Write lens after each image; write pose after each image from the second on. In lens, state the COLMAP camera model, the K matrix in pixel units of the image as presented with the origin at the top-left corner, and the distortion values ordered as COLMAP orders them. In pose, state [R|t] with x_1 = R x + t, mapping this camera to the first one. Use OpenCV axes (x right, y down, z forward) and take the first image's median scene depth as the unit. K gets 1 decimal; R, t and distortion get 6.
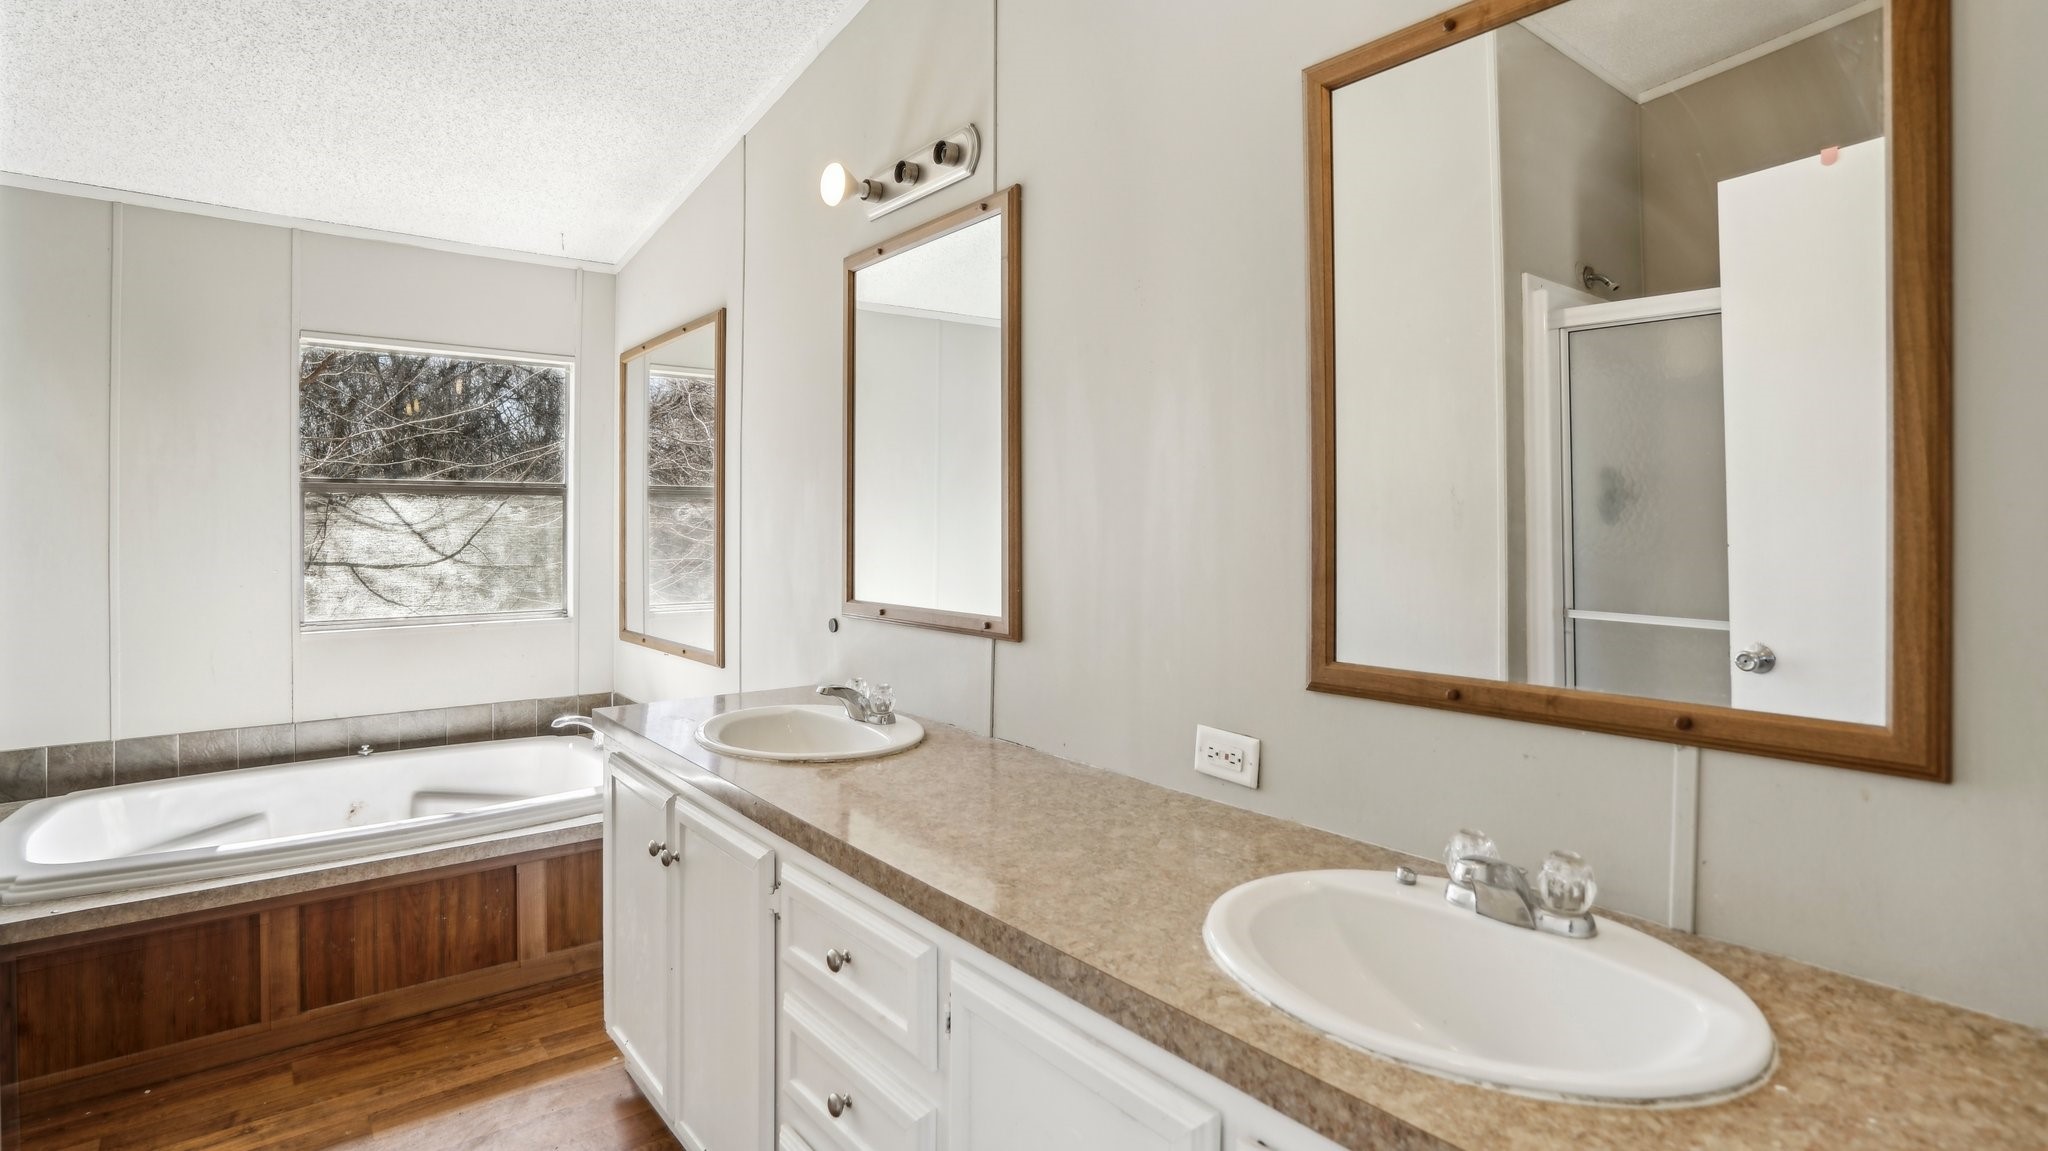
lens RADIAL K [[1006.7, 0, 1008.0], [0, 1006.7, 548.8], [0, 0, 1]] dist [-0.028854, 0.000589]
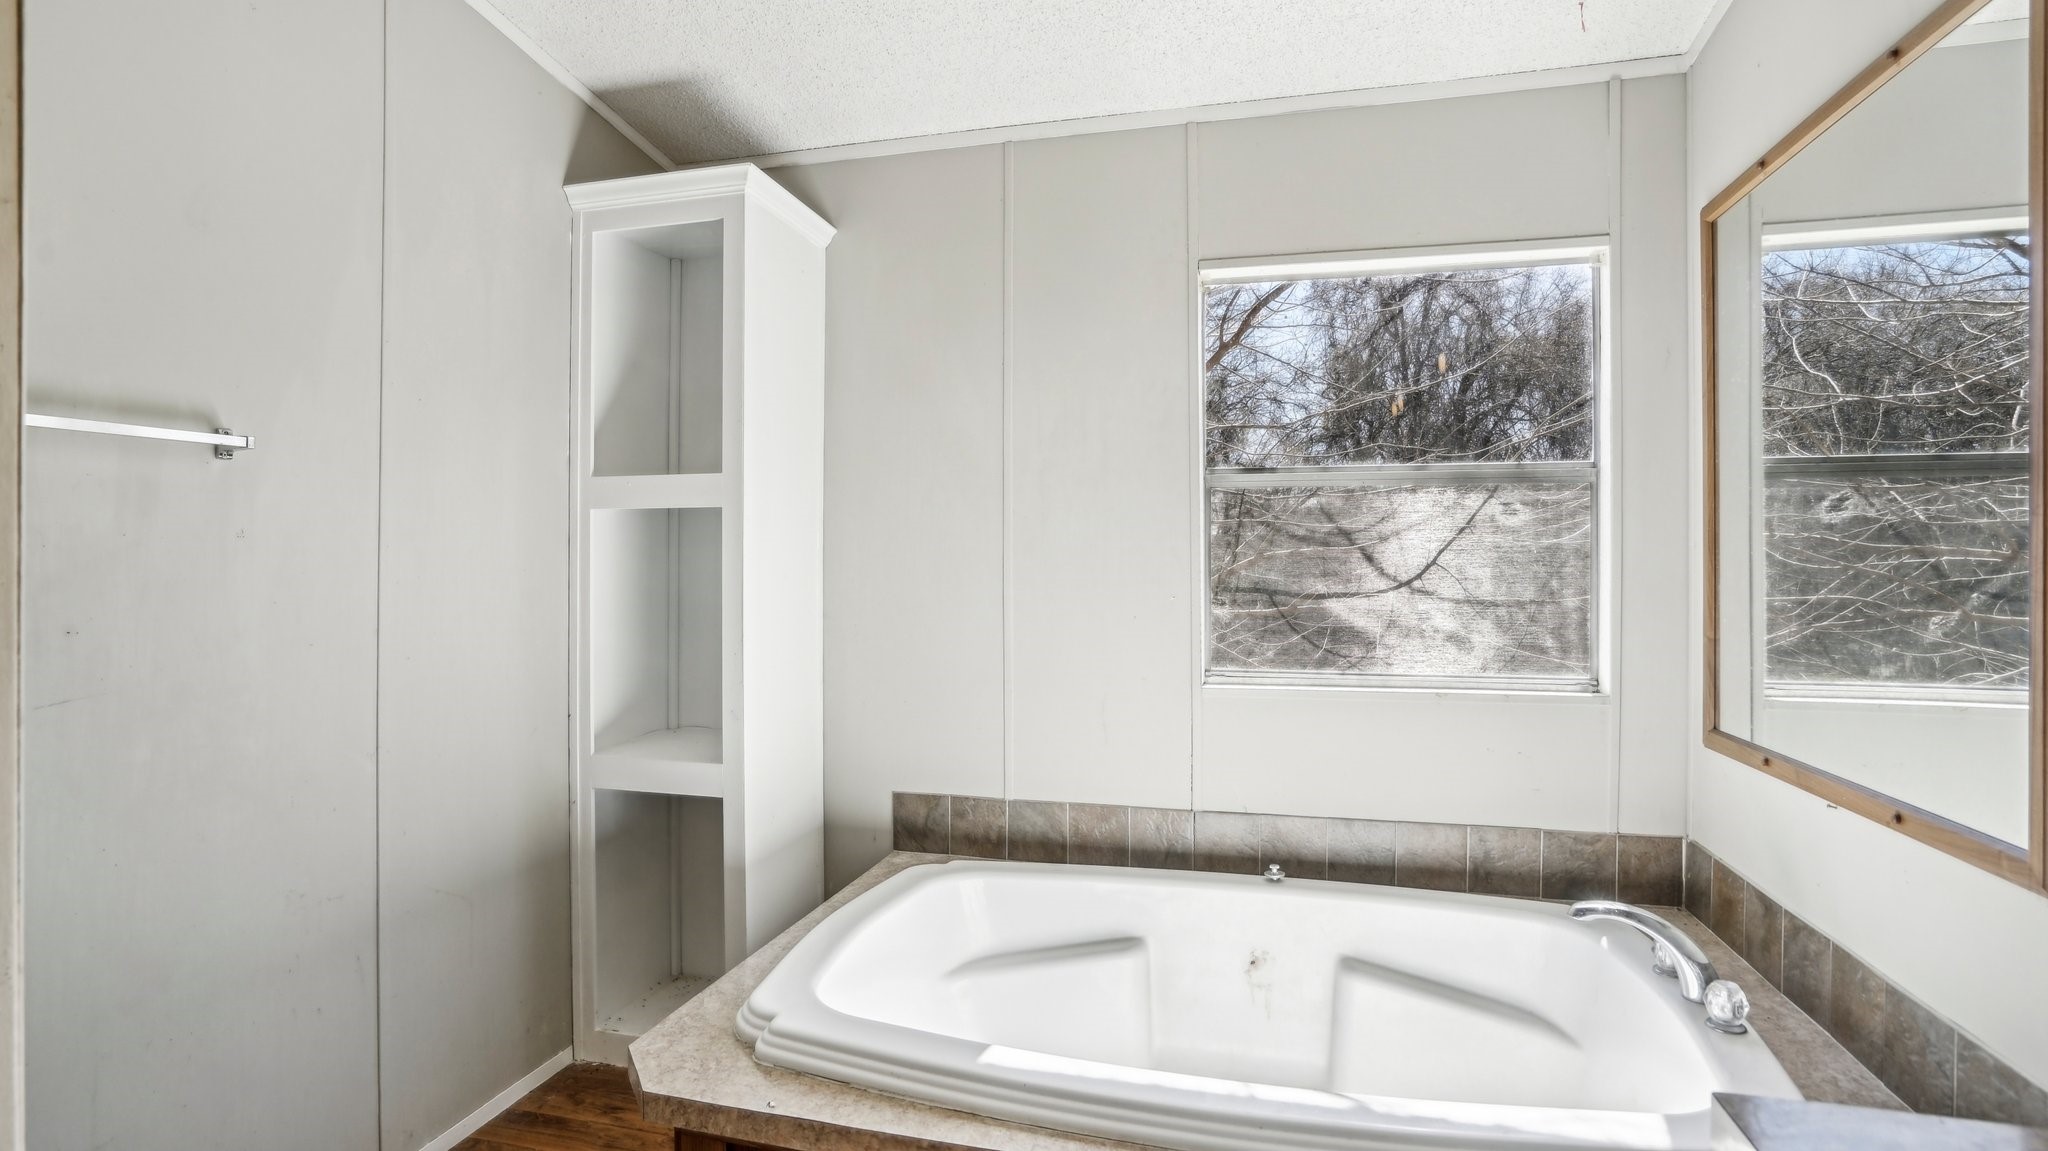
lens RADIAL K [[1006.7, 0, 1008.0], [0, 1006.7, 548.8], [0, 0, 1]] dist [-0.028854, 0.000589]
pose [[0.589409, -0.012980, -0.807730, -0.187361], [-0.015329, 0.999511, -0.027247, 0.007085], [0.807689, 0.028441, 0.588922, 0.408908]]
